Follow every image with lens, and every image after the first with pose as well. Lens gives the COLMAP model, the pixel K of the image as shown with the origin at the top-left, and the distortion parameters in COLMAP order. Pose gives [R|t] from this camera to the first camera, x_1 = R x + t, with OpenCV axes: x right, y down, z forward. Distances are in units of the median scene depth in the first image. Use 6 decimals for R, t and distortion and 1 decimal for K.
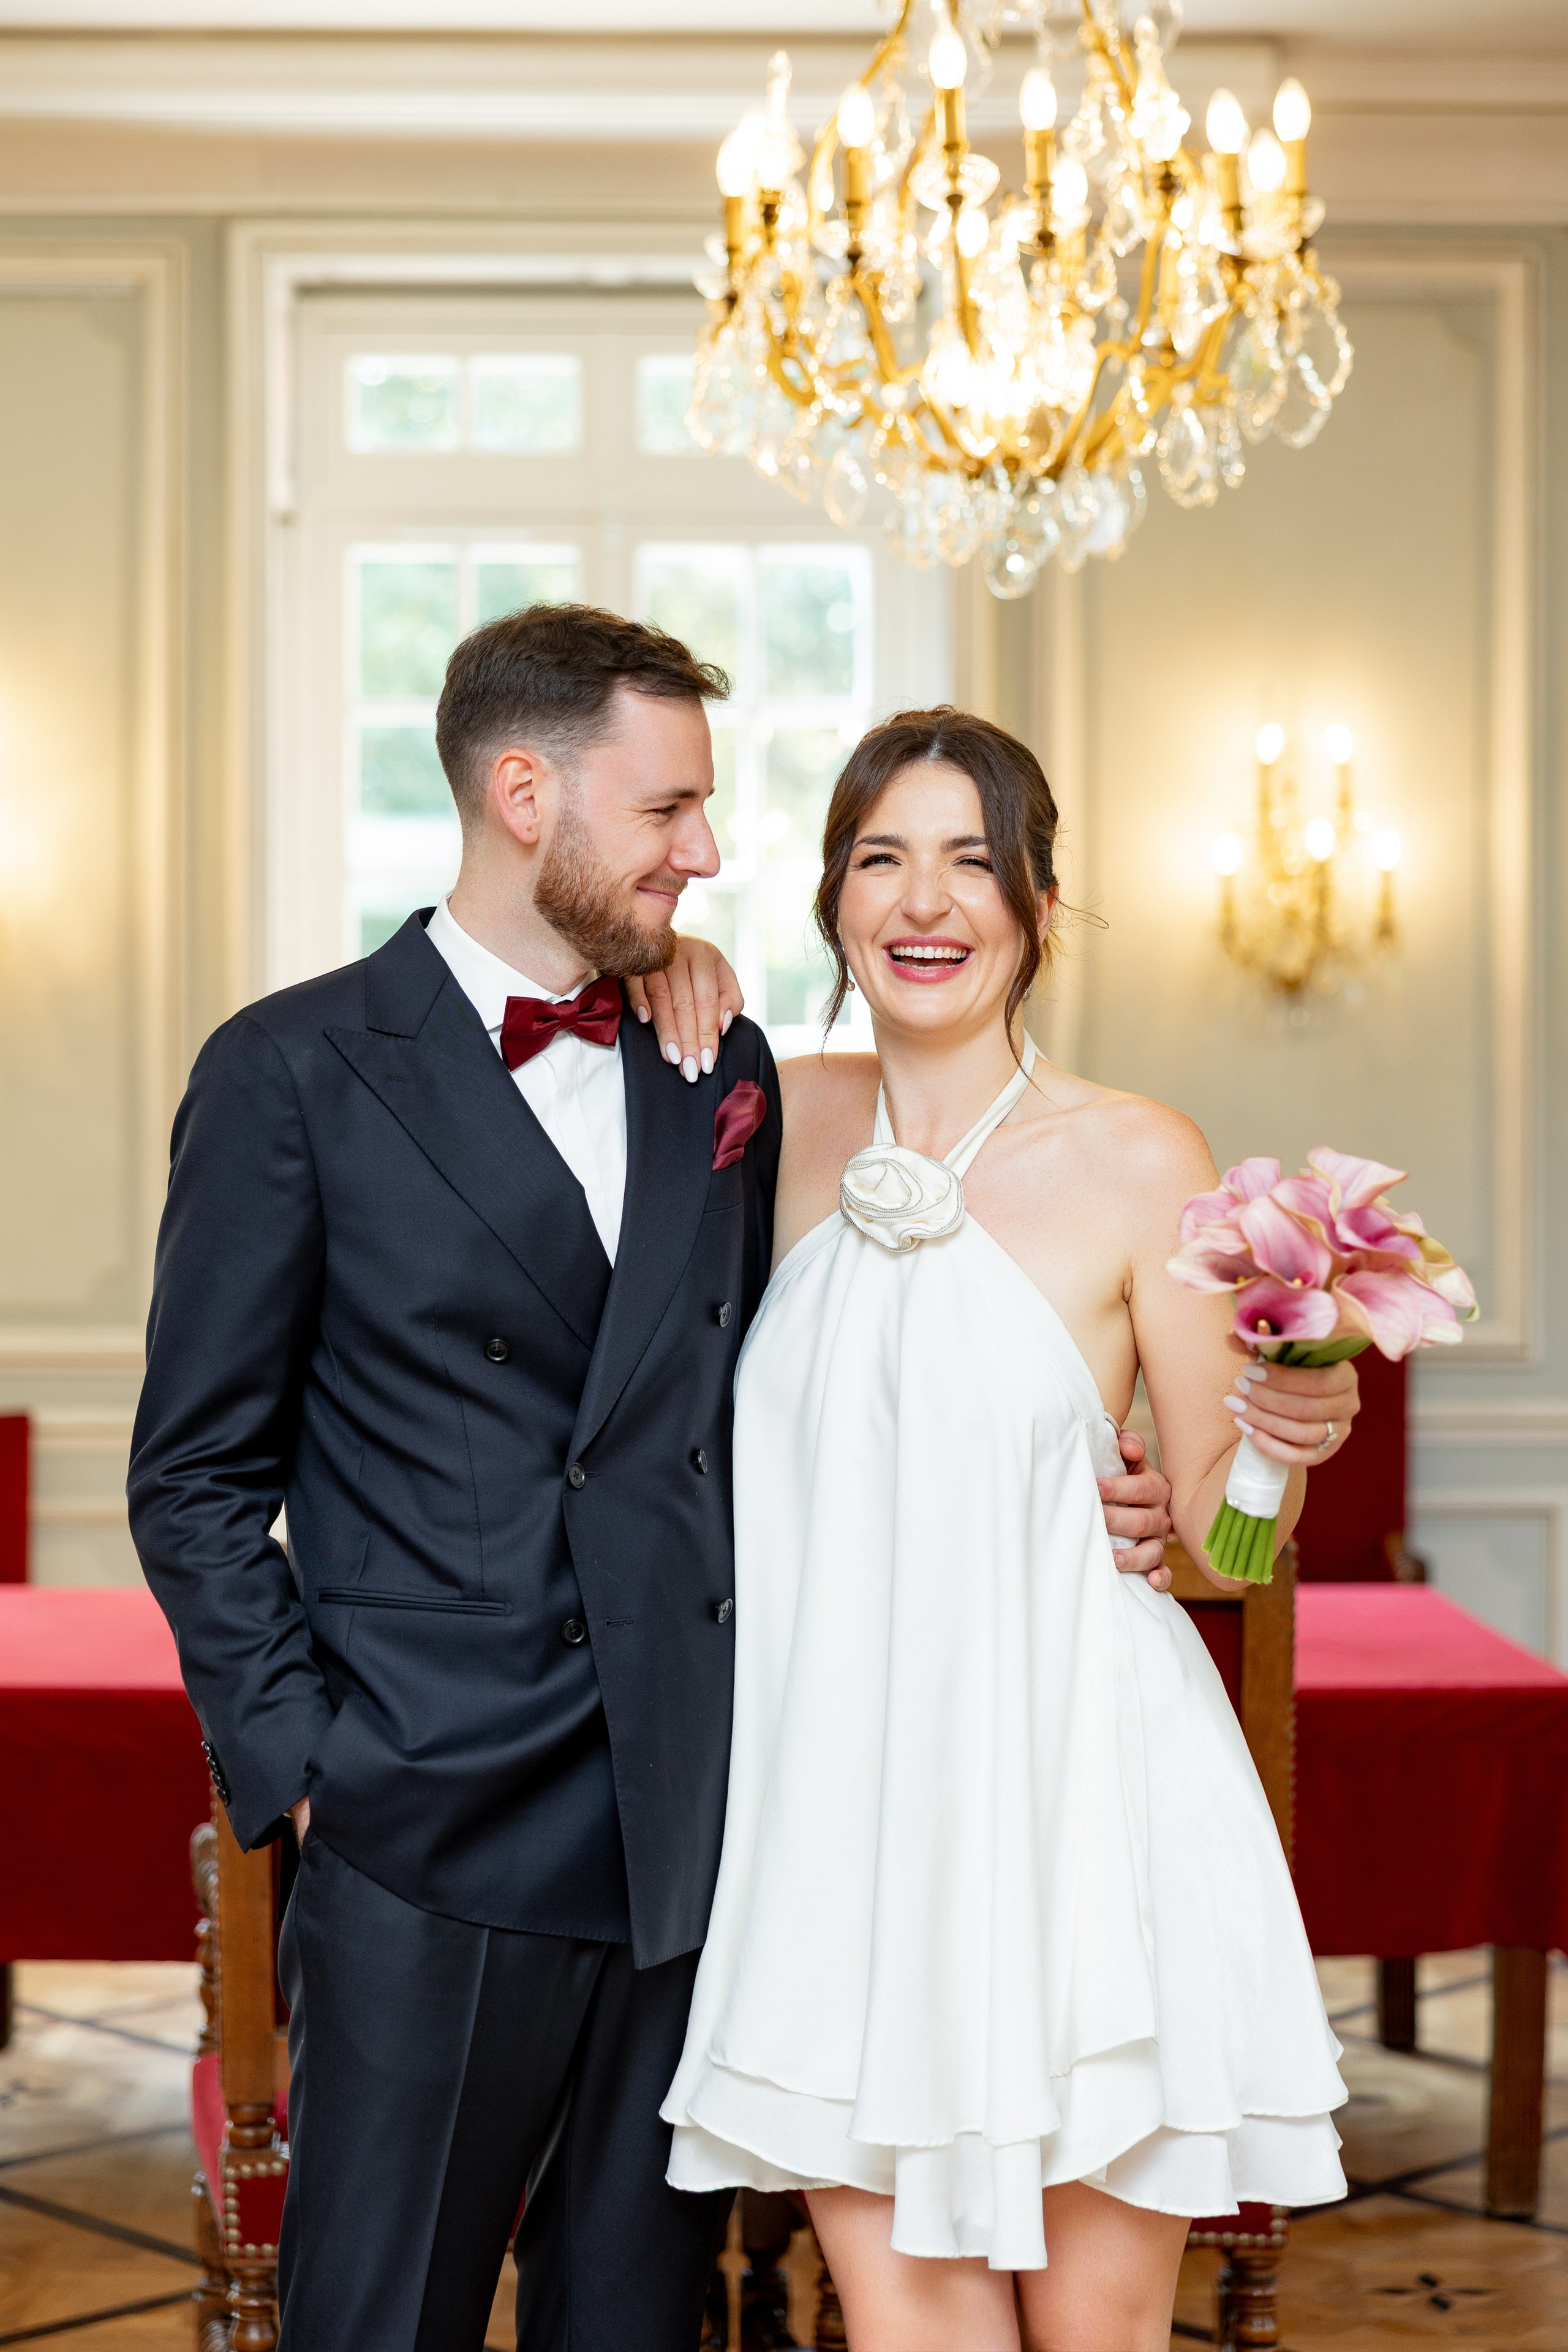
lens RADIAL K [[3995.9, 0, 663.7], [0, 3995.9, 884.7], [0, 0, 1]] dist [0.017959, -0.012137]
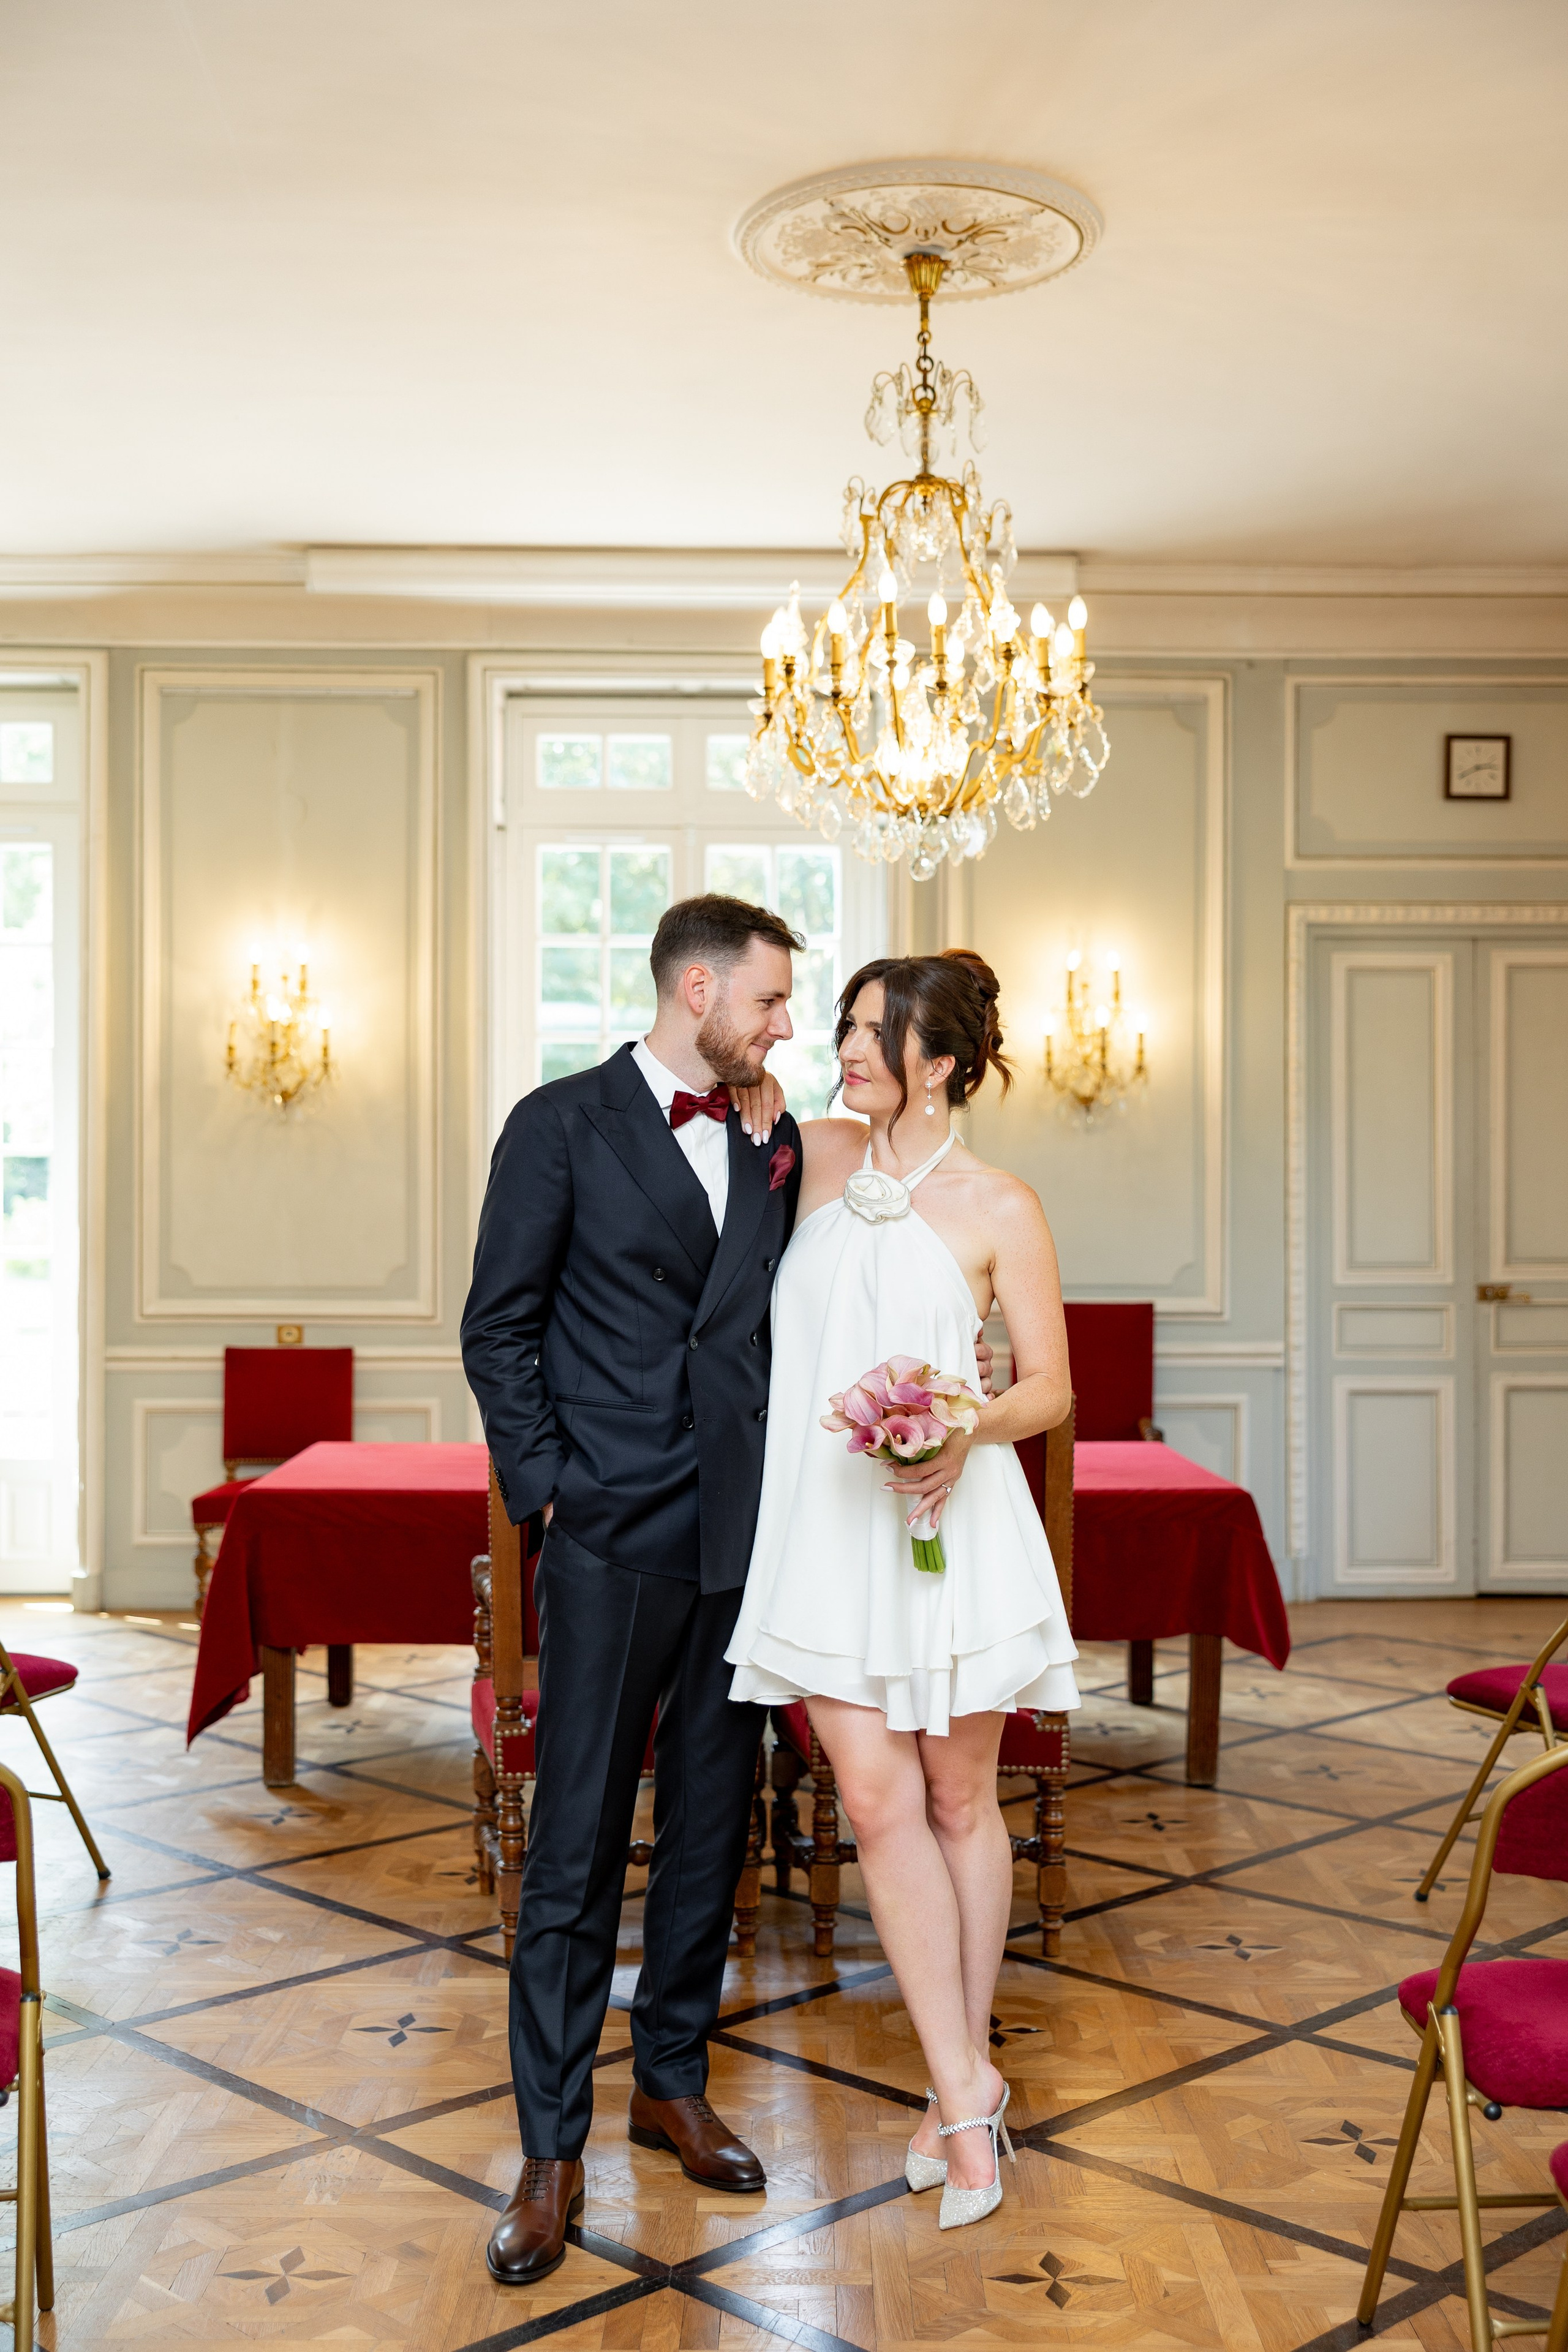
lens RADIAL K [[2687.1, 0, 718.9], [0, 2687.1, 1072.7], [0, 0, 1]] dist [0.028233, -0.032695]
pose [[0.999962, 0.001511, 0.008548, -0.015598], [-0.001576, 0.999970, 0.007522, 0.005890], [-0.008536, -0.007535, 0.999935, -0.219077]]
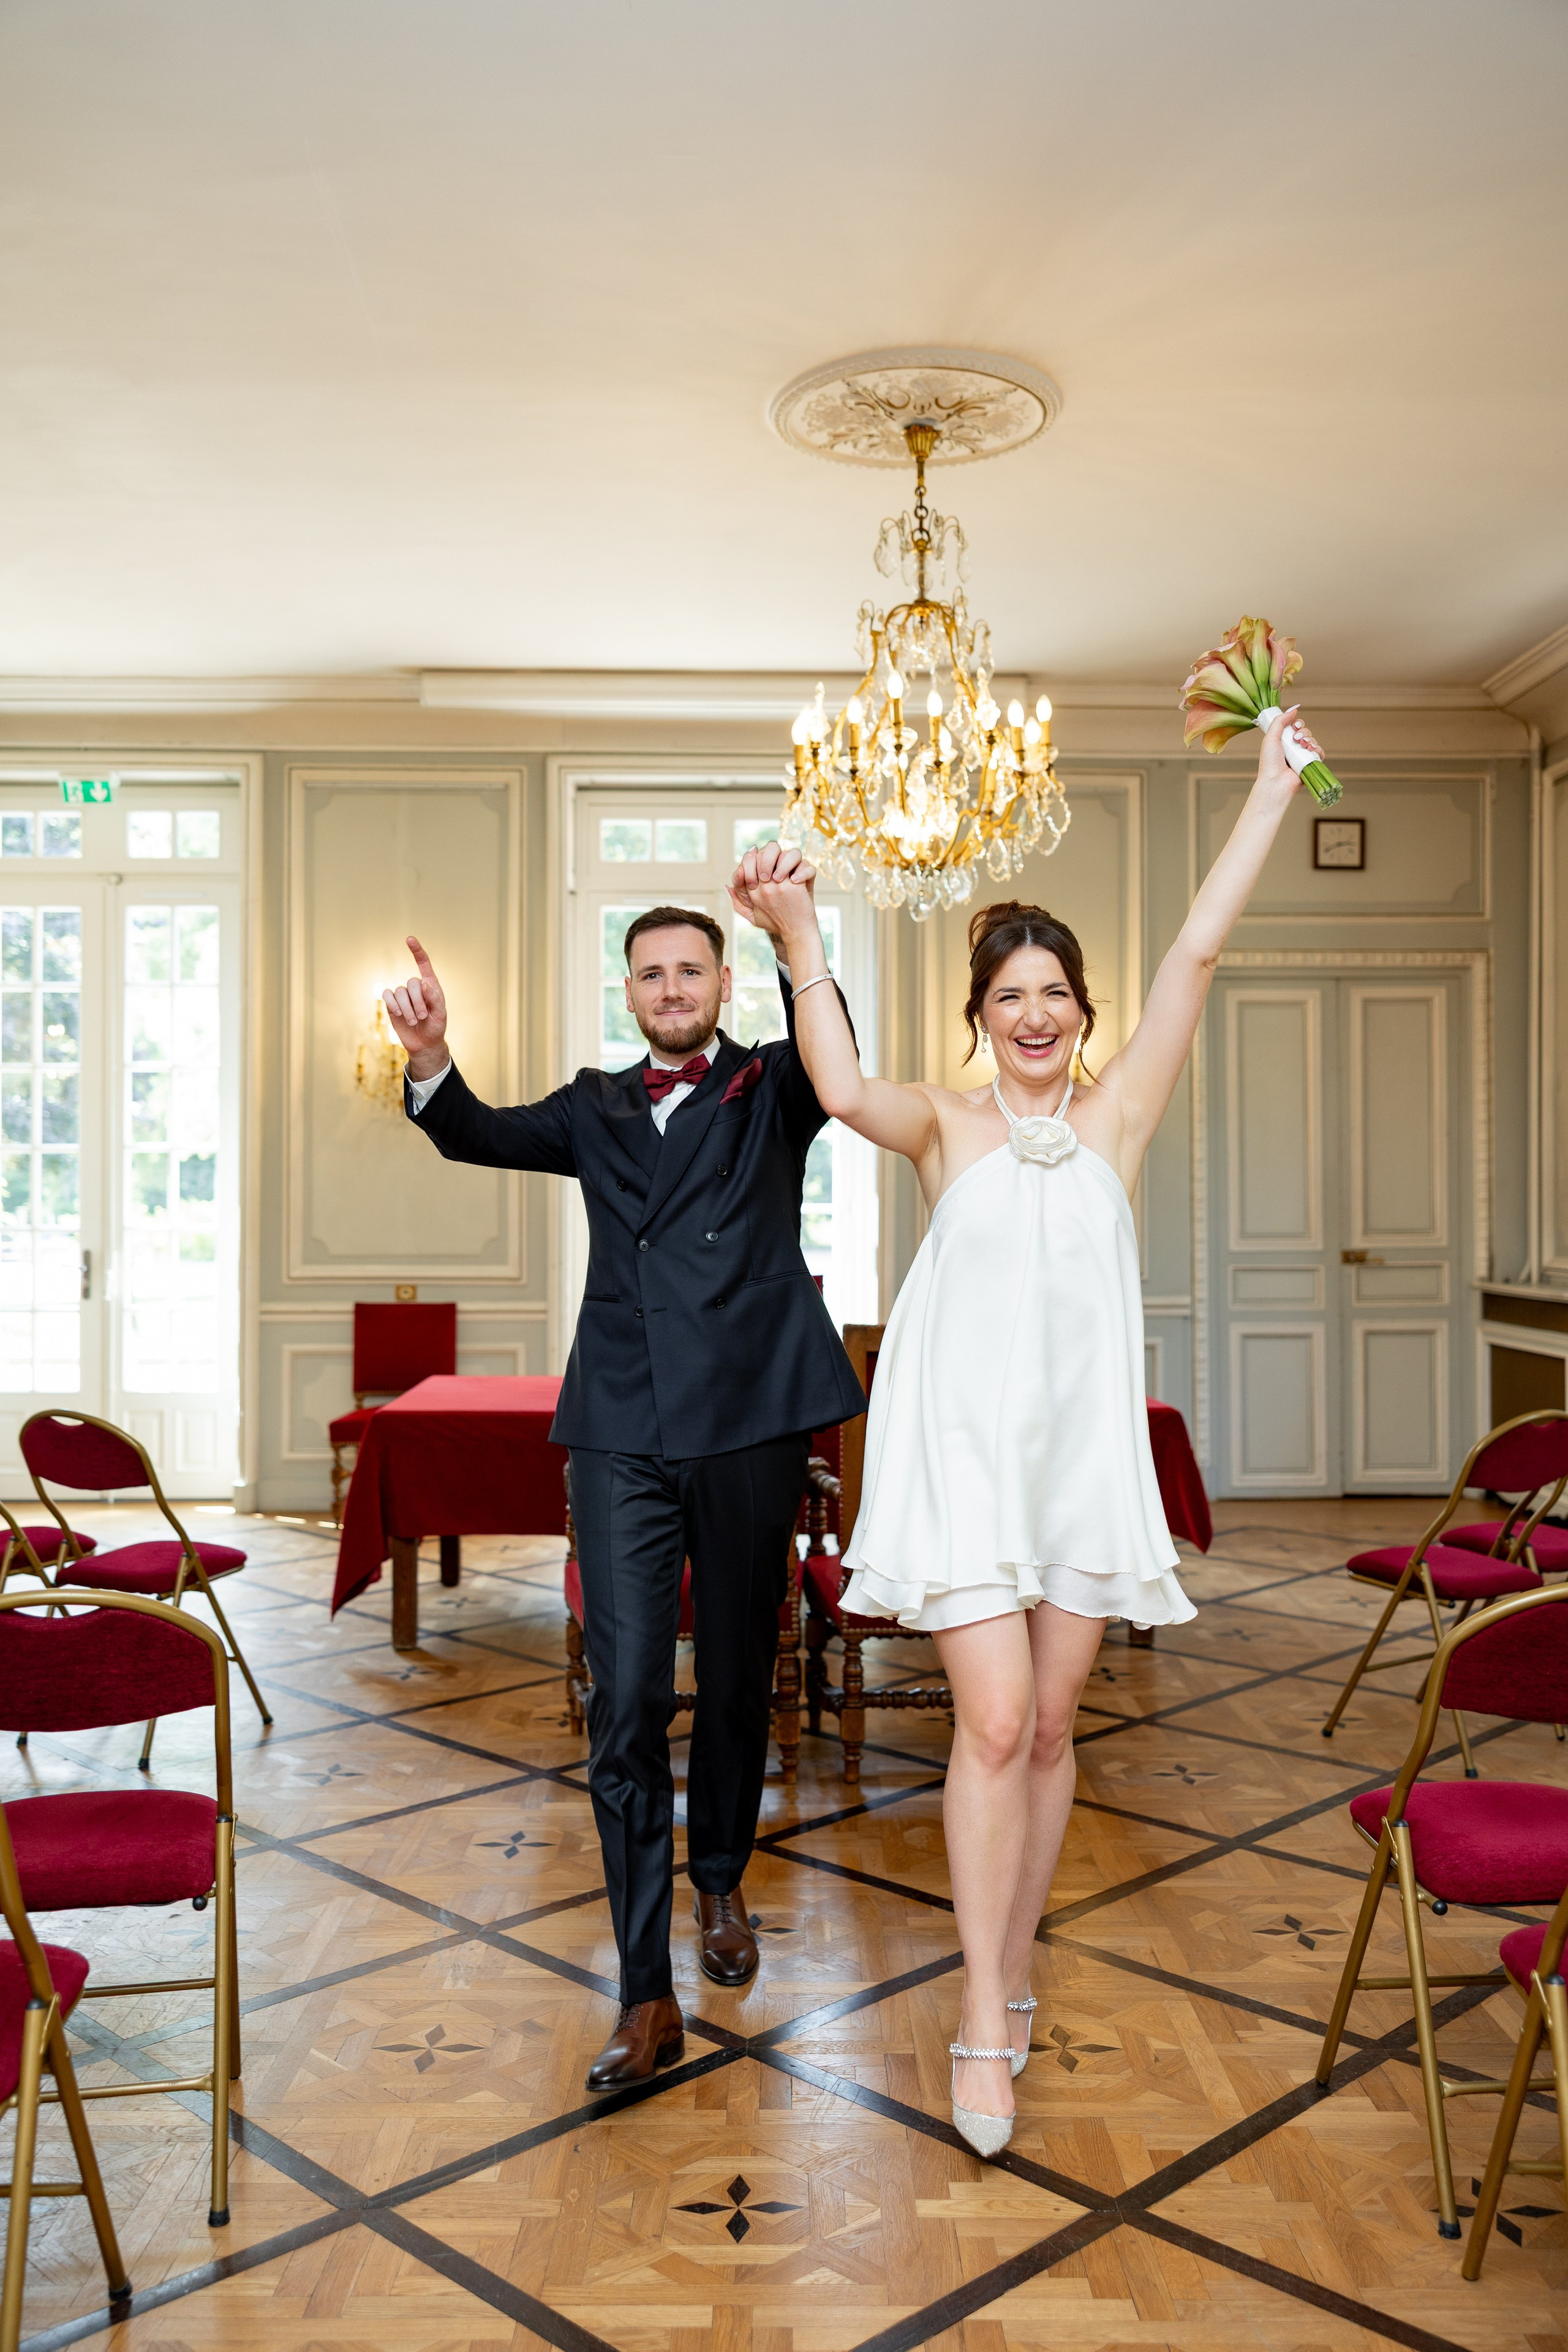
lens RADIAL K [[2041.1, 0, 720.3], [0, 2041.1, 1074.7], [0, 0, 1]] dist [0.011012, -0.004964]
pose [[0.999863, -0.000599, 0.016519, -0.046790], [0.000785, 0.999936, -0.011290, 0.028237], [-0.016511, 0.011302, 0.999800, -0.157882]]
